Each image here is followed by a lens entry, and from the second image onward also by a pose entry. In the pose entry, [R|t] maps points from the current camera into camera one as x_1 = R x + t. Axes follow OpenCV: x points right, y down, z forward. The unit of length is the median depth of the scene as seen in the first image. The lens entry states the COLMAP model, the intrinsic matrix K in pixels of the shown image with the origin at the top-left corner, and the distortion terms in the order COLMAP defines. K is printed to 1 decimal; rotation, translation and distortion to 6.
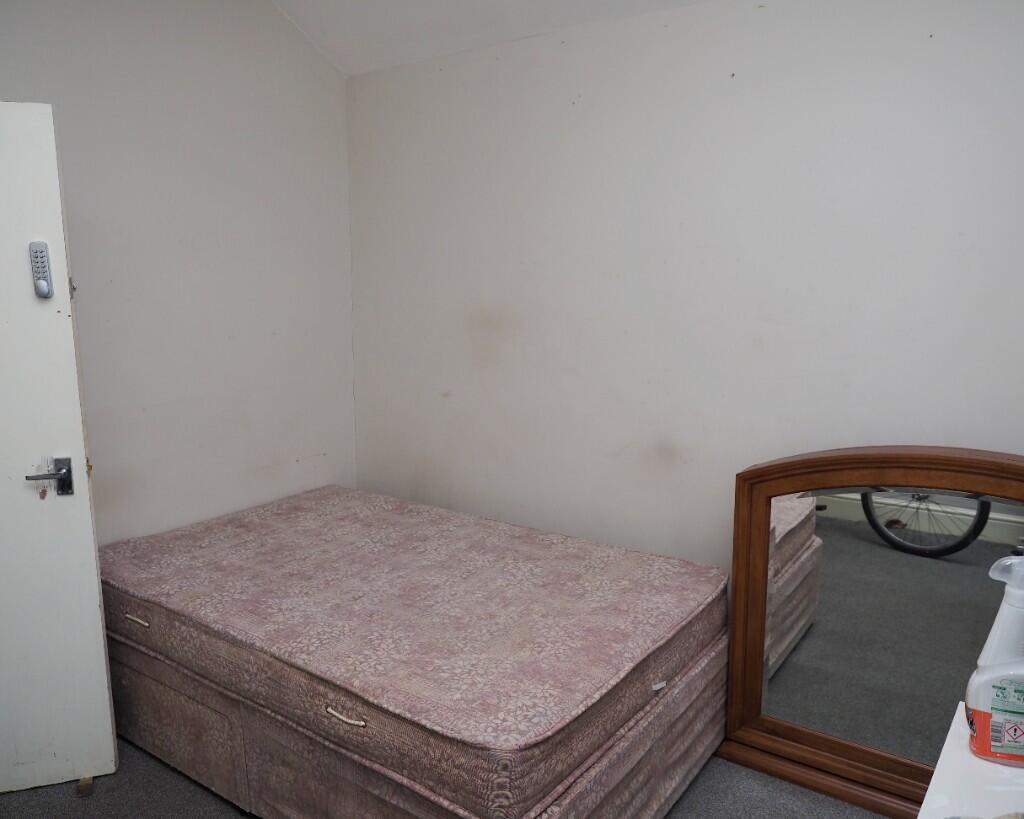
lens RADIAL K [[796.4, 0, 504.6], [0, 796.4, 410.0], [0, 0, 1]] dist [-0.011957, -0.002685]
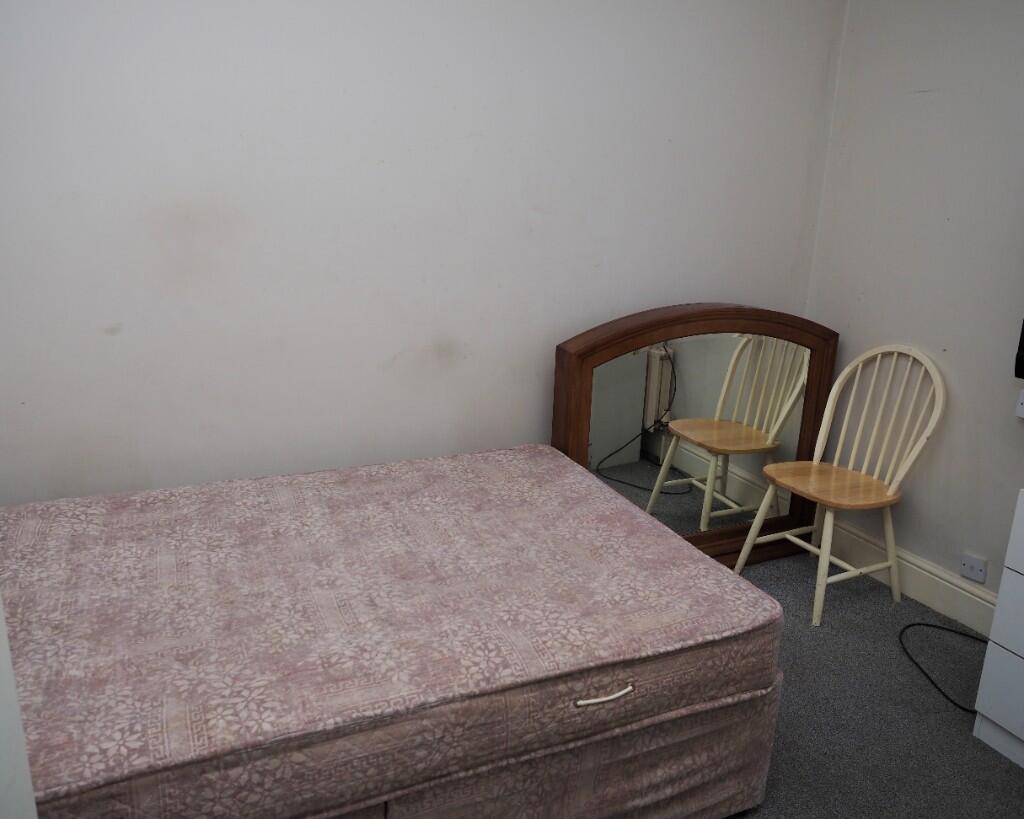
lens RADIAL K [[796.4, 0, 504.6], [0, 796.4, 410.0], [0, 0, 1]] dist [-0.011957, -0.002685]
pose [[0.494203, -0.219430, 0.841198, -0.819867], [0.111845, 0.975628, 0.188788, -0.071767], [-0.862122, 0.000784, 0.506700, 0.613070]]
